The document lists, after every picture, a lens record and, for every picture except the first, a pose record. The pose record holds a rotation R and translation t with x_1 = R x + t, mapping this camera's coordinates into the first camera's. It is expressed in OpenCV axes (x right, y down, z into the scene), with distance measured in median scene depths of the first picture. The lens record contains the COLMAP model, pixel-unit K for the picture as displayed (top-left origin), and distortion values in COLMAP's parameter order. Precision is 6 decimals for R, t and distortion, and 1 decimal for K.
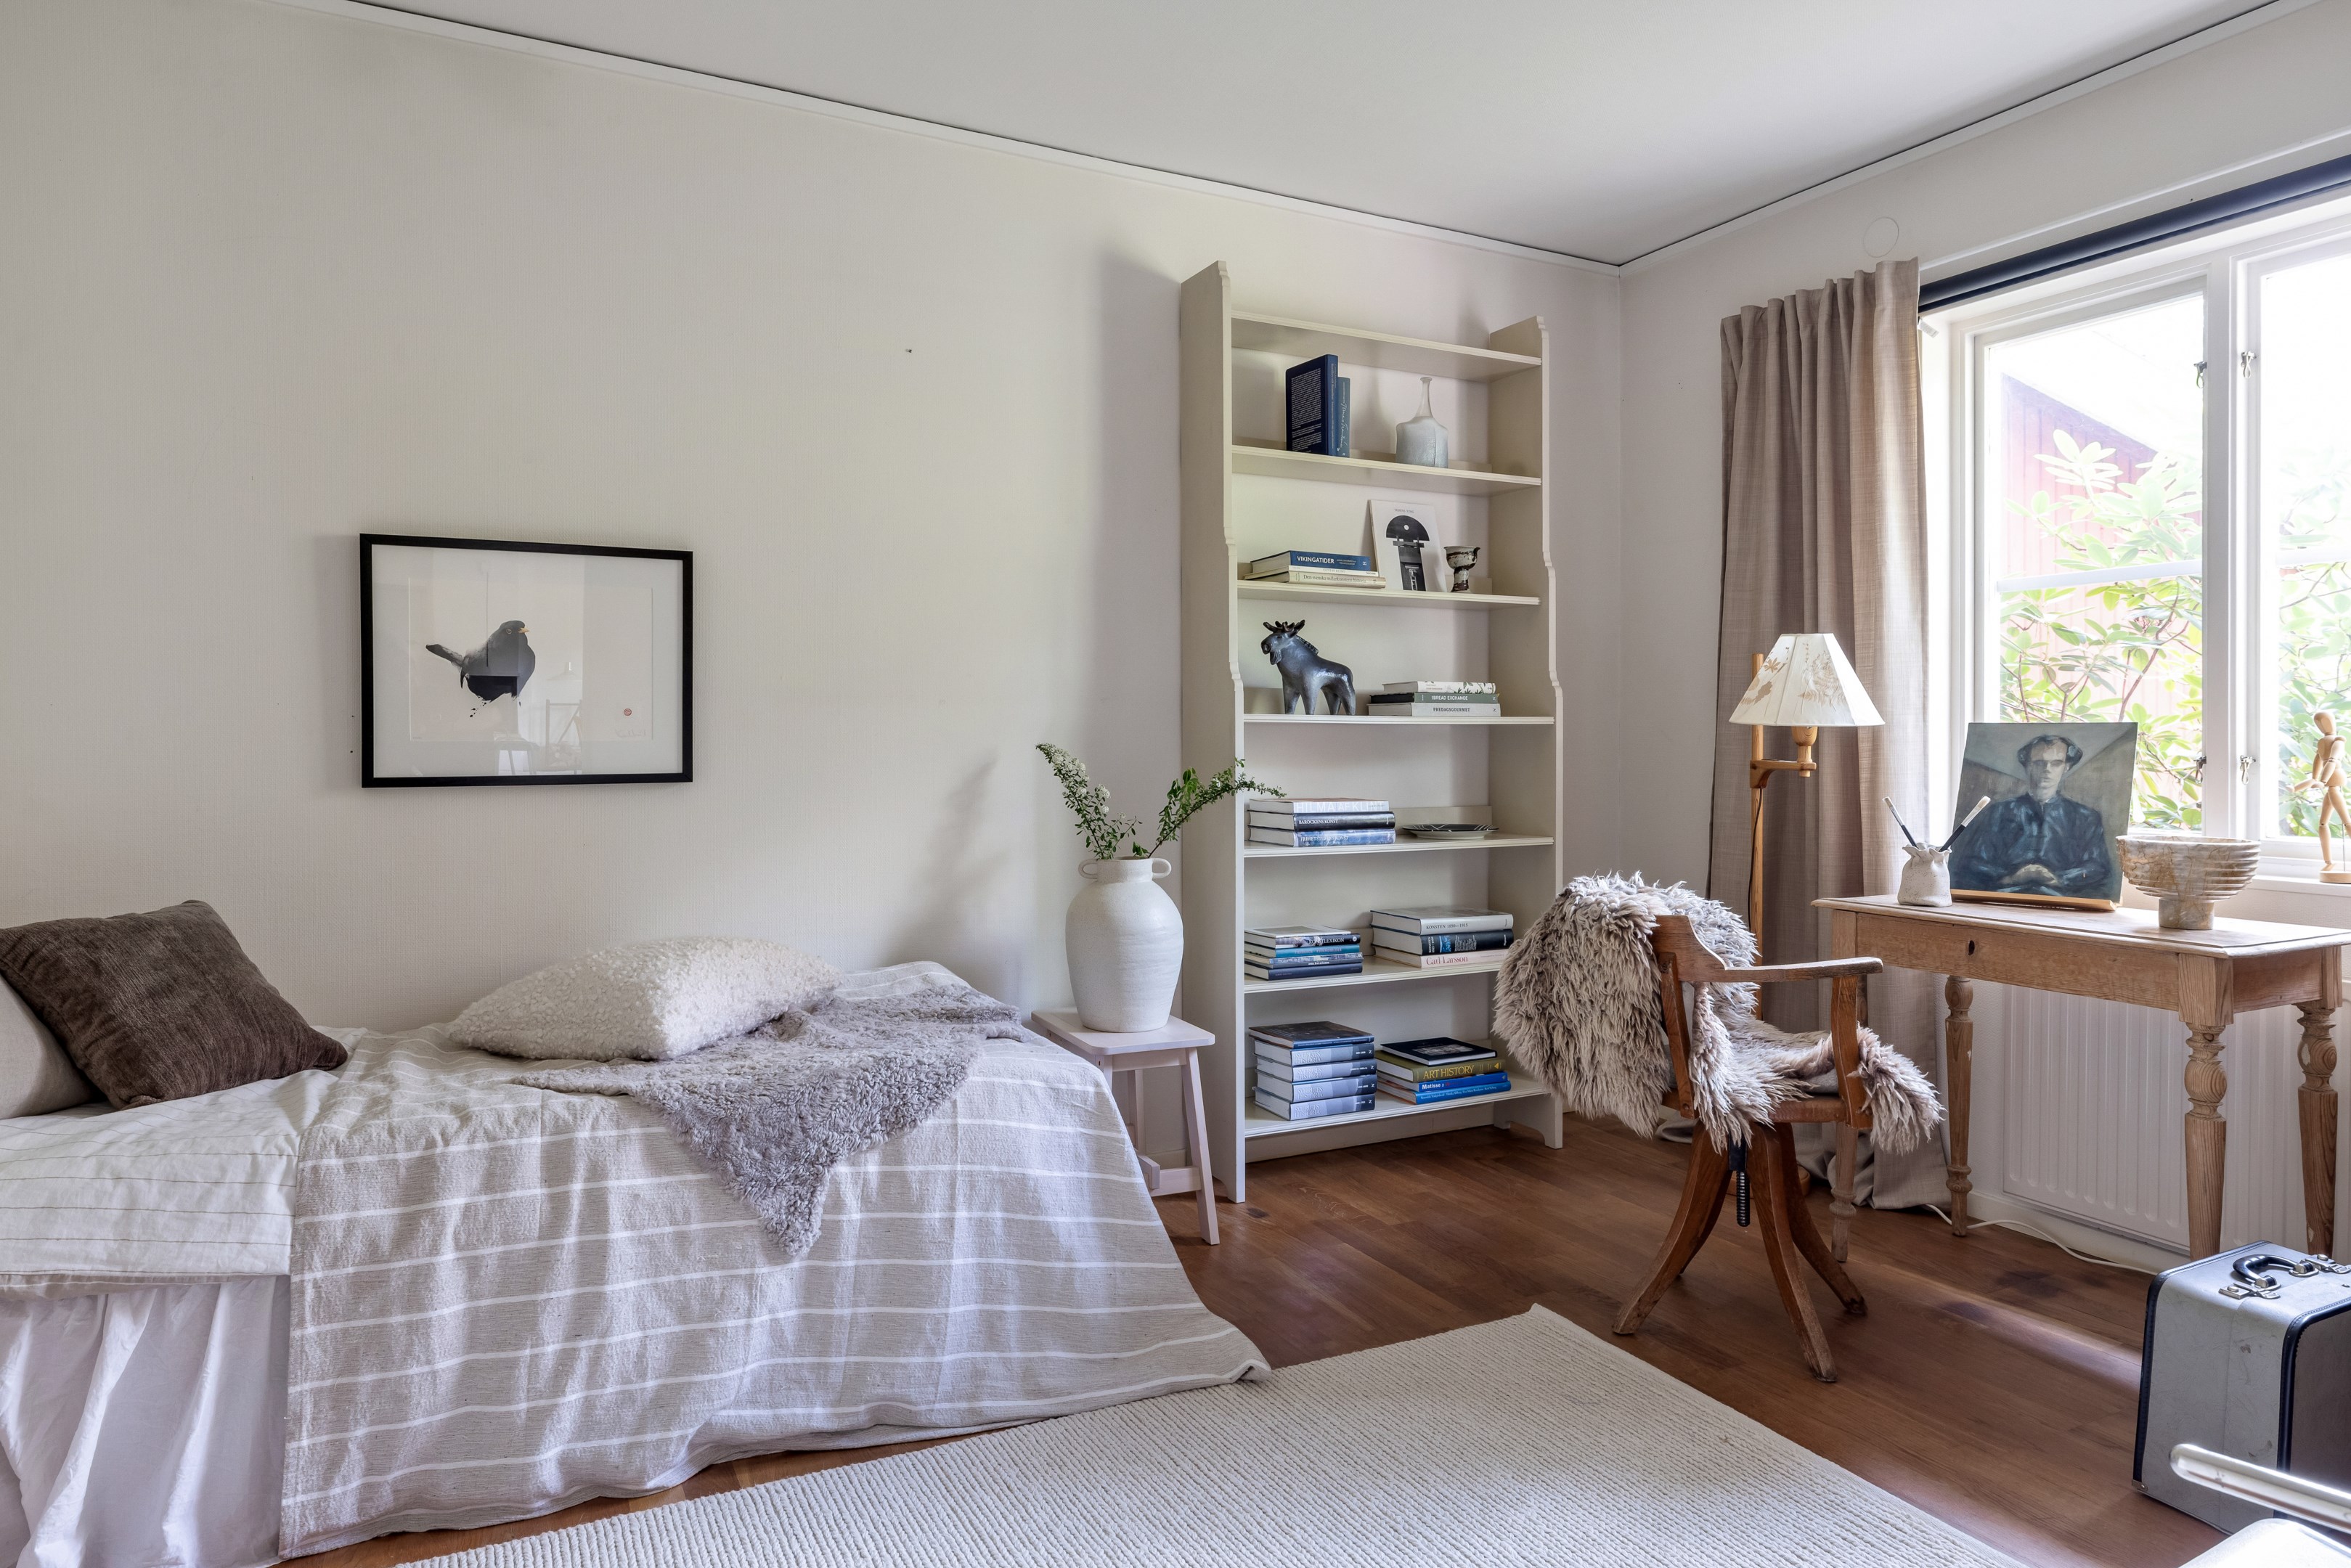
lens RADIAL K [[1434.6, 0, 1192.0], [0, 1434.6, 769.1], [0, 0, 1]] dist [-0.010539, -0.000181]
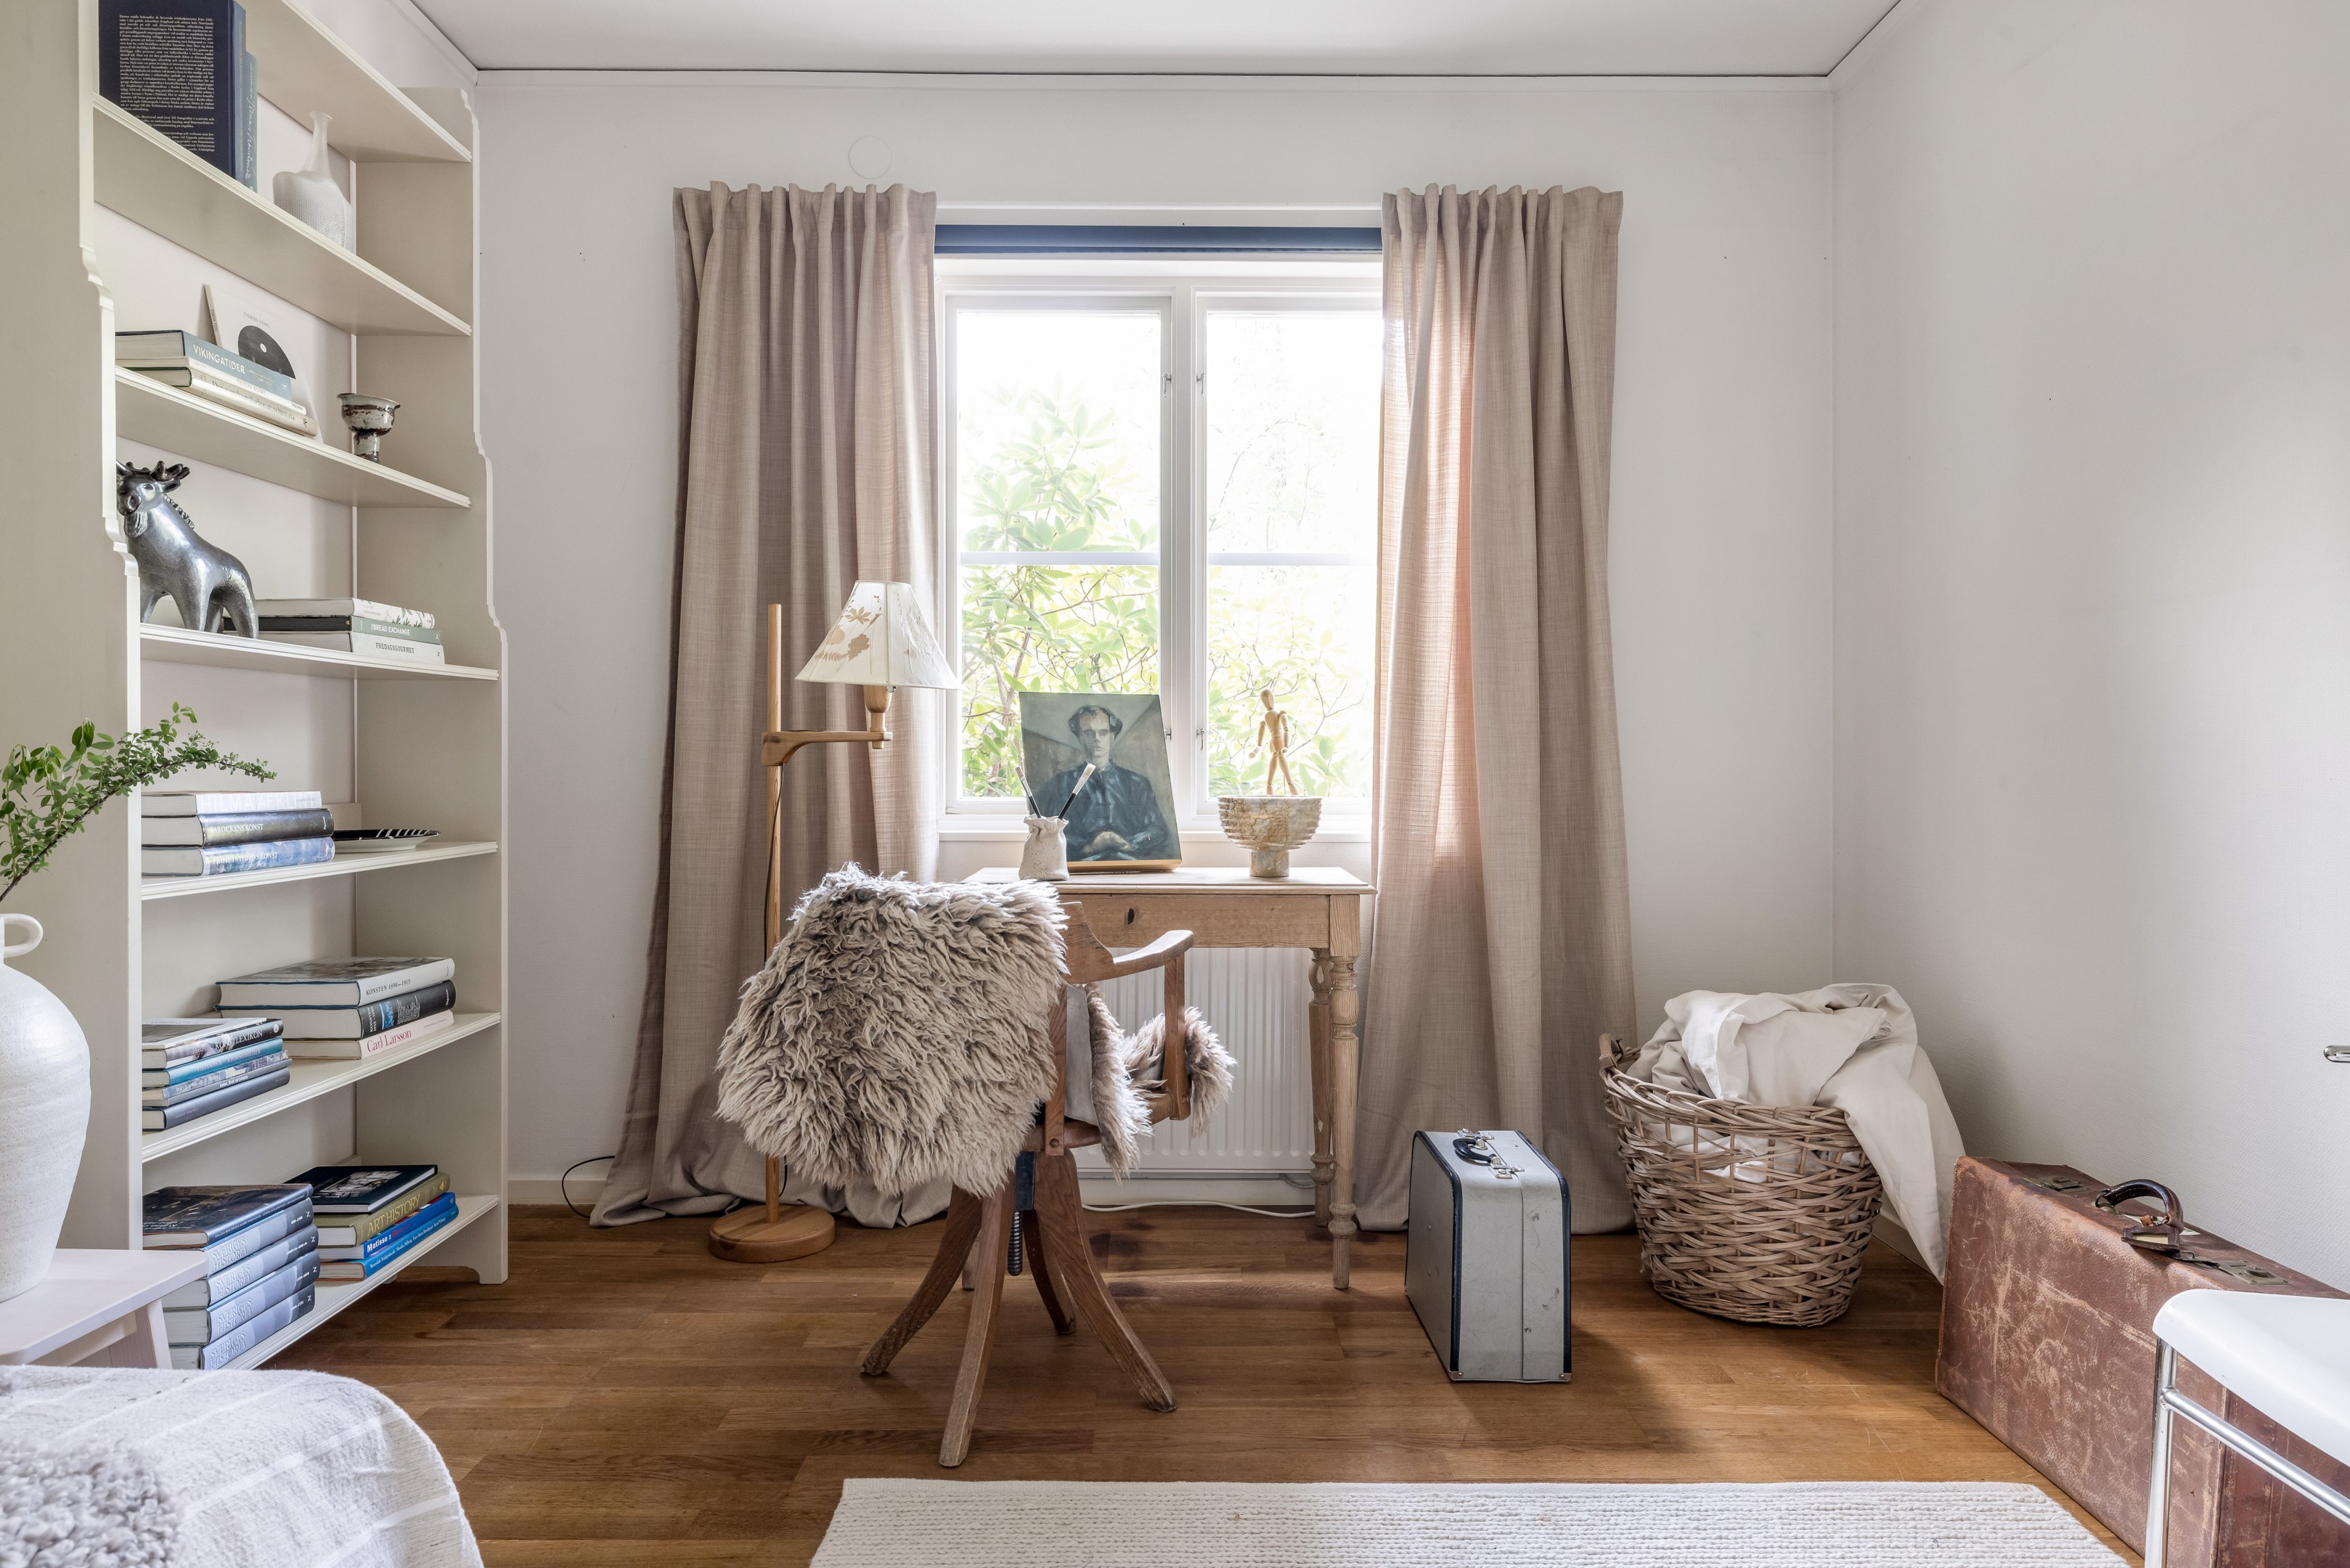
lens RADIAL K [[1434.1, 0, 1178.5], [0, 1434.1, 783.7], [0, 0, 1]] dist [-0.010539, -0.000181]
pose [[0.441401, -0.014715, 0.897189, -0.265846], [0.018747, 0.999799, 0.007175, 0.023620], [-0.897114, 0.013653, 0.441588, 0.450614]]
